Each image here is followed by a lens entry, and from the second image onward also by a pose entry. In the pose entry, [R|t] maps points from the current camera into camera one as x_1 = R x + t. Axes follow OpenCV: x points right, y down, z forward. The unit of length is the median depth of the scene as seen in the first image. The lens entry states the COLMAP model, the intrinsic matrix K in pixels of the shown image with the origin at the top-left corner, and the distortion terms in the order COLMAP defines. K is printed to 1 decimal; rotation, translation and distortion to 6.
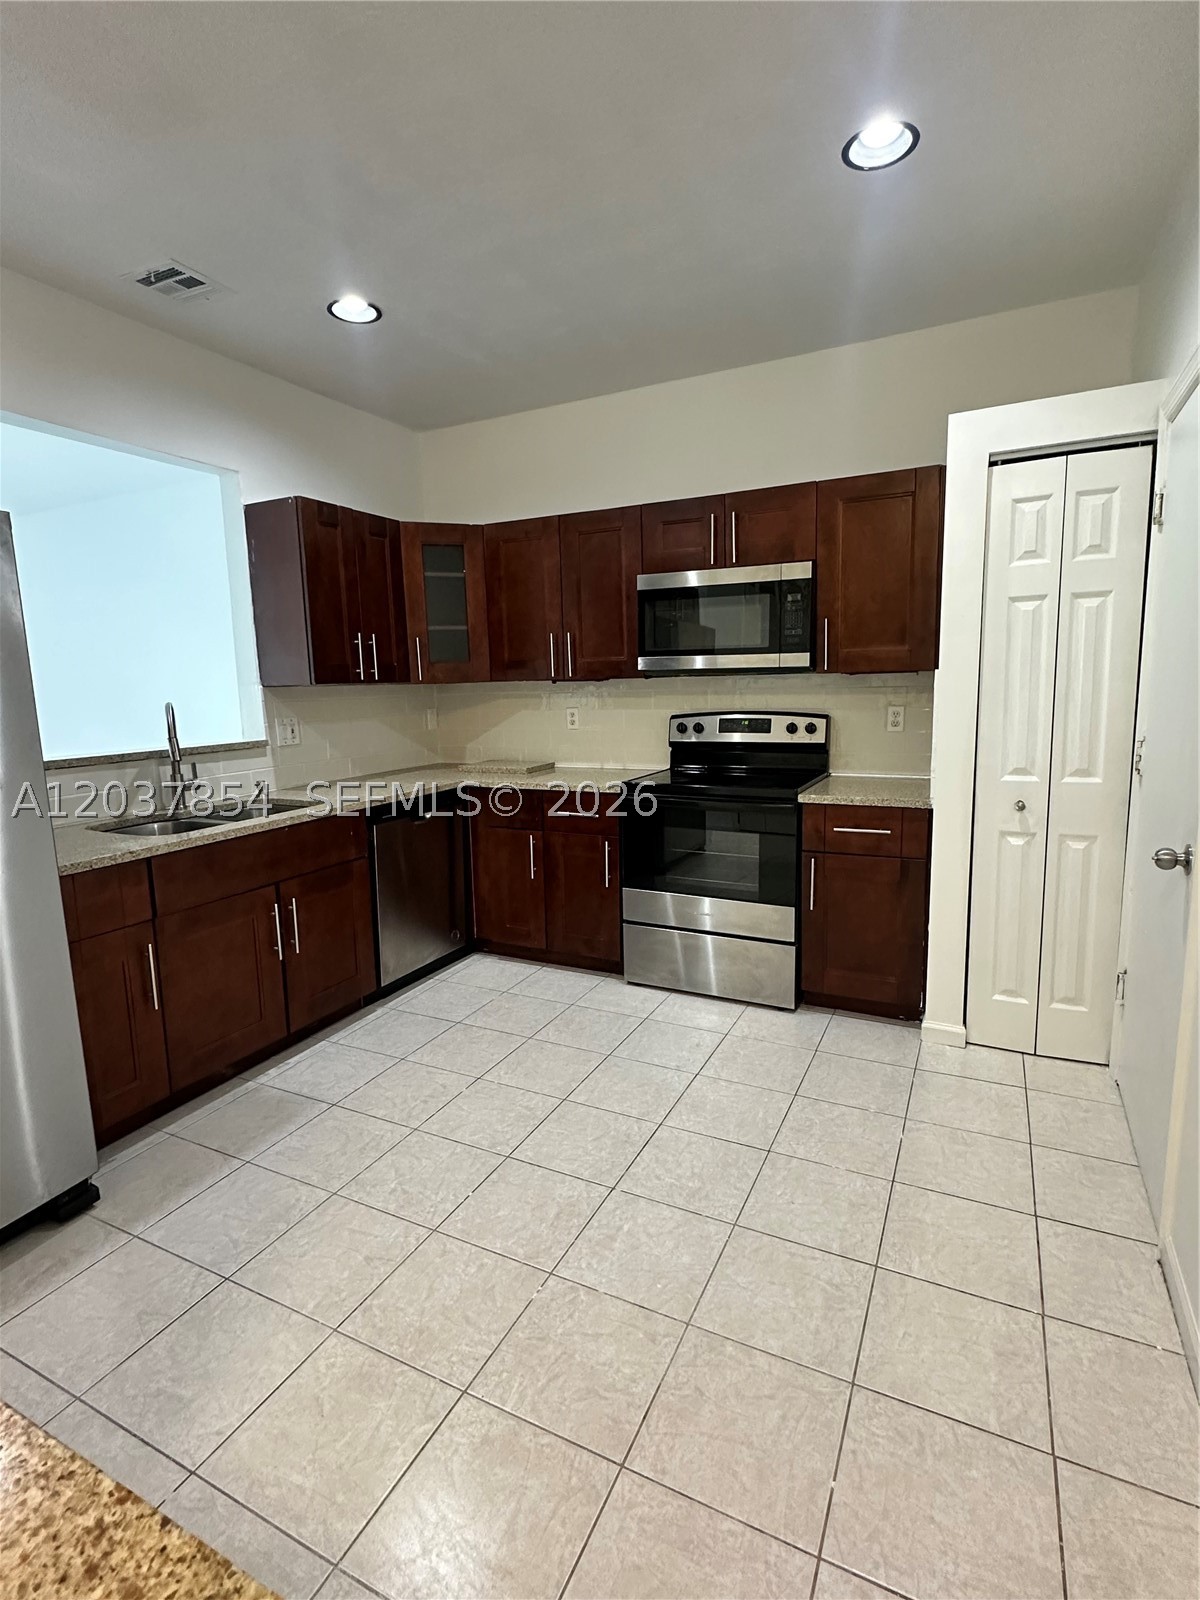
lens RADIAL K [[782.9, 0, 600.3], [0, 782.9, 800.5], [0, 0, 1]] dist [-0.004000, -0.000753]
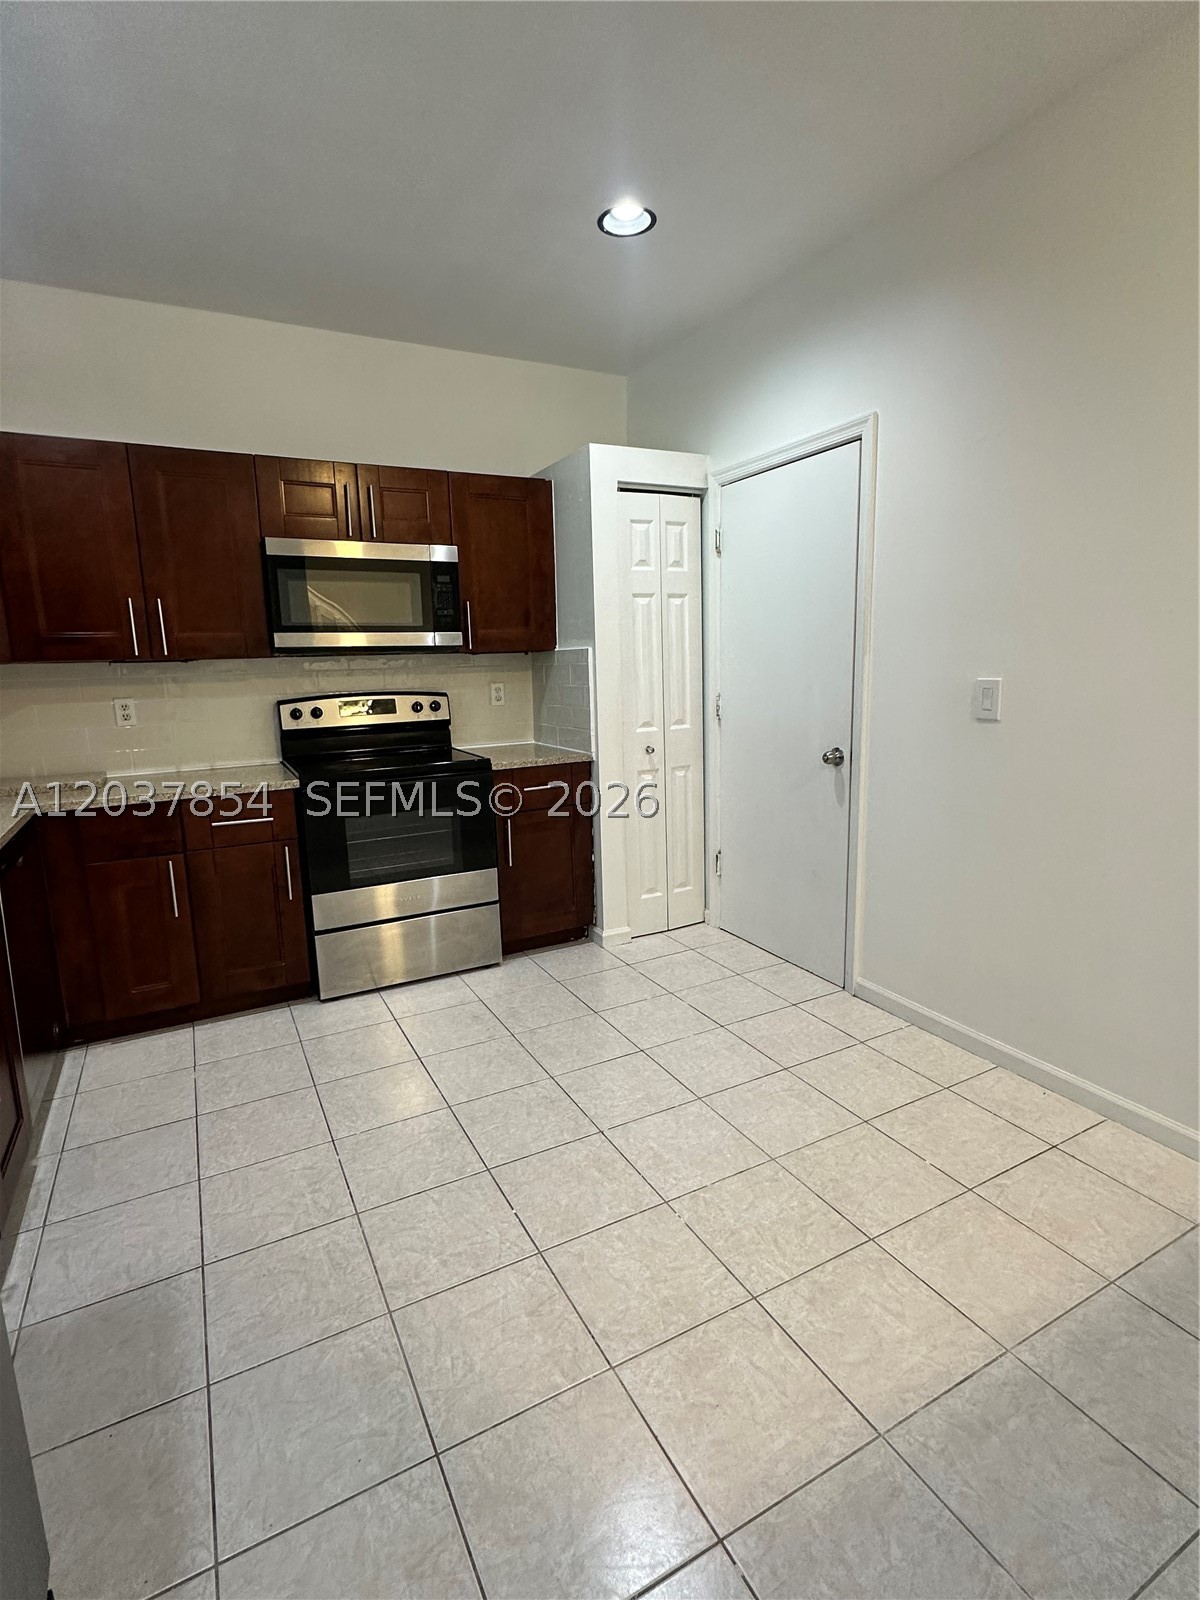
lens RADIAL K [[782.9, 0, 599.4], [0, 782.9, 797.8], [0, 0, 1]] dist [-0.004000, -0.000753]
pose [[0.581119, -0.134416, 0.802641, -0.516536], [0.138006, 0.988258, 0.065583, -0.010123], [-0.802032, 0.072658, 0.592845, 0.234884]]
